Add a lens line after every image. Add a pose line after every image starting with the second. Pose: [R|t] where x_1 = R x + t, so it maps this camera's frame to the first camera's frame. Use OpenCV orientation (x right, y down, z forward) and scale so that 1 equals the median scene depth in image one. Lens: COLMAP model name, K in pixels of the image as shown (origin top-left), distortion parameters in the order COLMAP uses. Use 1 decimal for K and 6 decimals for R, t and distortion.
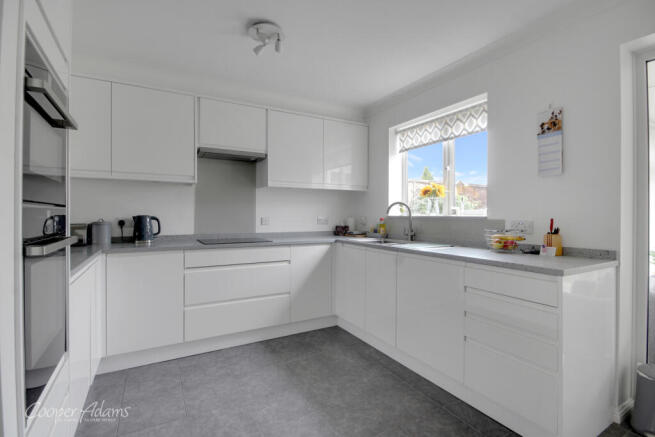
lens RADIAL K [[318.3, 0, 327.5], [0, 318.3, 218.5], [0, 0, 1]] dist [0.000032, -0.000131]
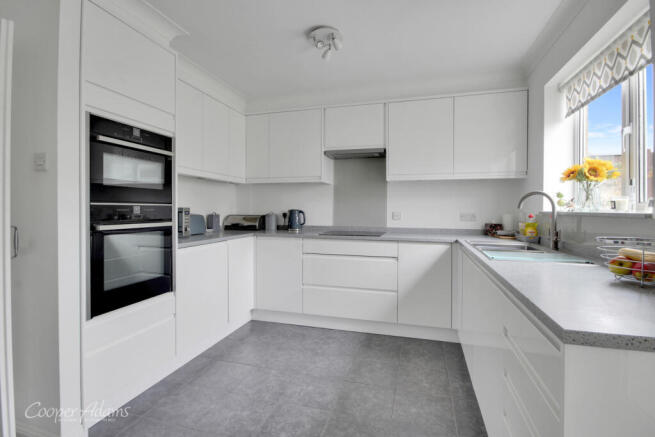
lens RADIAL K [[308.4, 0, 329.6], [0, 308.4, 213.7], [0, 0, 1]] dist [-0.001301, -0.000595]
pose [[0.693526, 0.013483, -0.720305, 0.410706], [-0.011925, 0.999903, 0.007236, -0.003289], [0.720333, 0.003571, 0.693619, 0.221926]]
